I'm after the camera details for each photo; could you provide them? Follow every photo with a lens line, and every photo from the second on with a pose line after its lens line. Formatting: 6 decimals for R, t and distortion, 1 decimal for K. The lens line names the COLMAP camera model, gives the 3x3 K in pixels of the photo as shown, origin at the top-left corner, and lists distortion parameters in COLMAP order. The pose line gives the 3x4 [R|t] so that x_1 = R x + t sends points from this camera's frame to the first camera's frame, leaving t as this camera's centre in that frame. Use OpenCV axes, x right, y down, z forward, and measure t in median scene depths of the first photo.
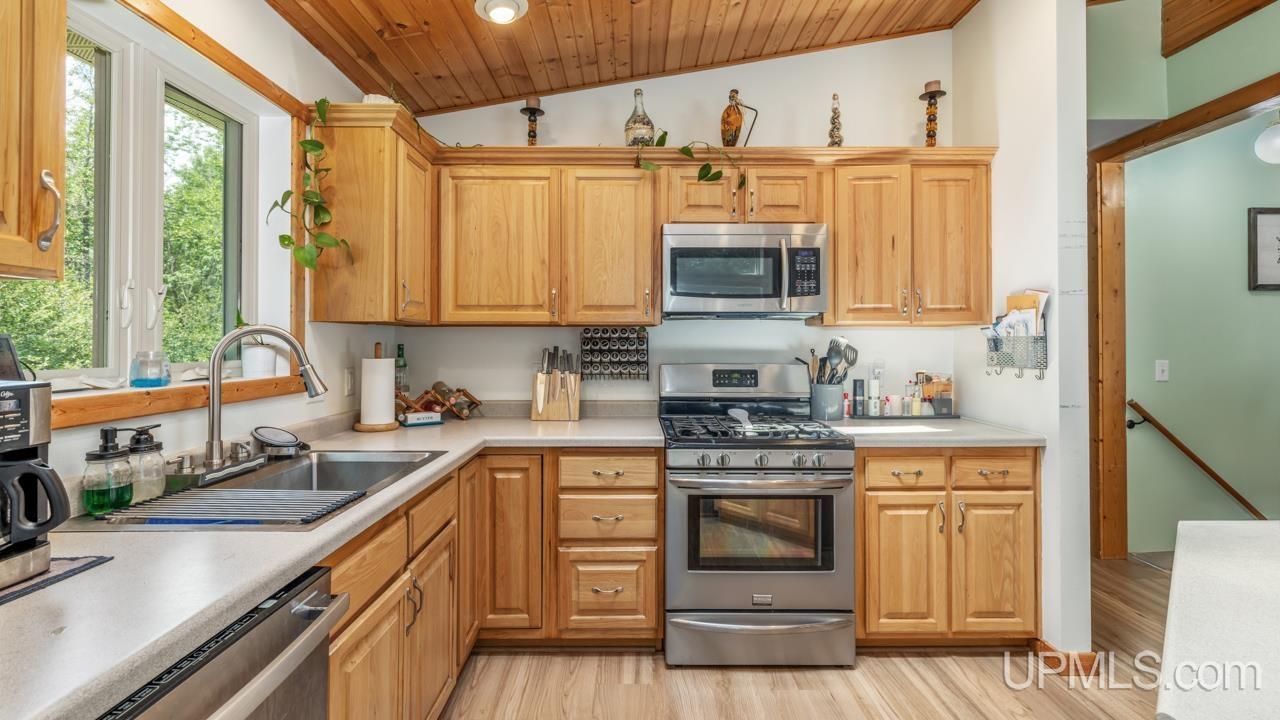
lens RADIAL K [[560.4, 0, 638.9], [0, 560.4, 336.9], [0, 0, 1]] dist [-0.000005, -0.000048]
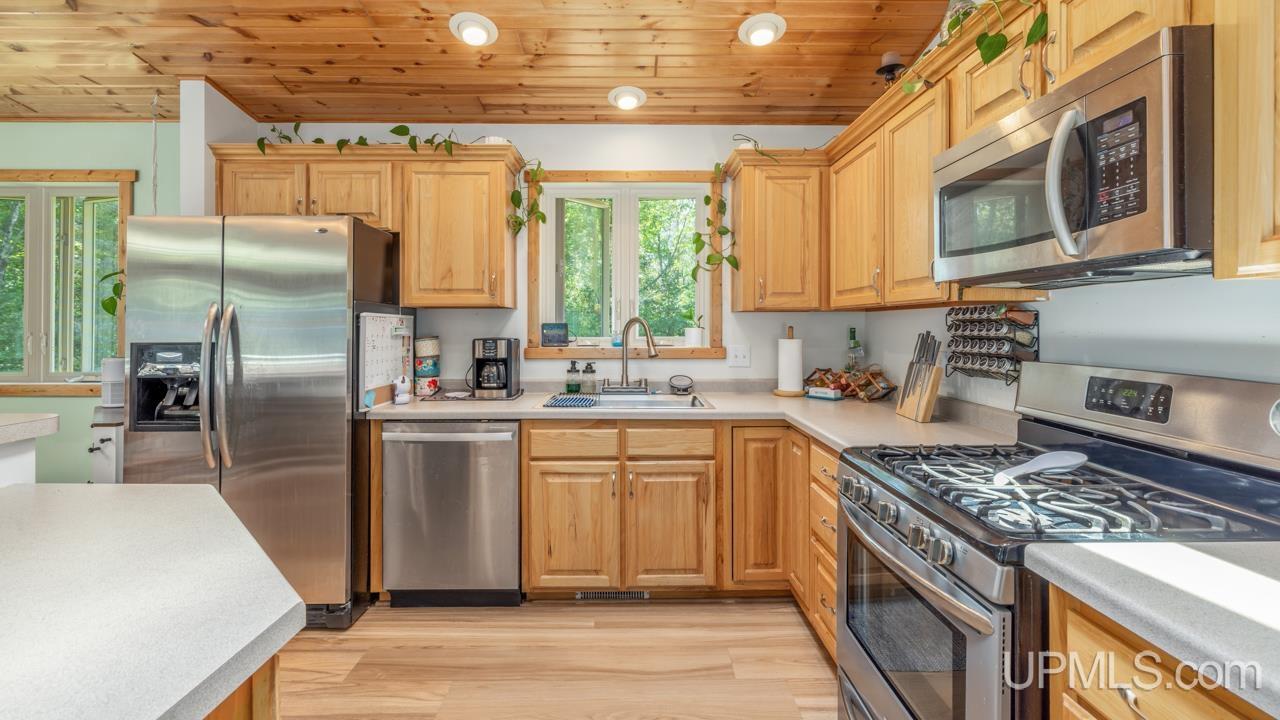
lens RADIAL K [[542.9, 0, 636.7], [0, 542.9, 323.3], [0, 0, 1]] dist [-0.001705, -0.000264]
pose [[0.003493, -0.005354, -0.999980, 0.802611], [0.009933, 0.999937, -0.005319, 0.006813], [0.999945, -0.009914, 0.003546, 0.693605]]
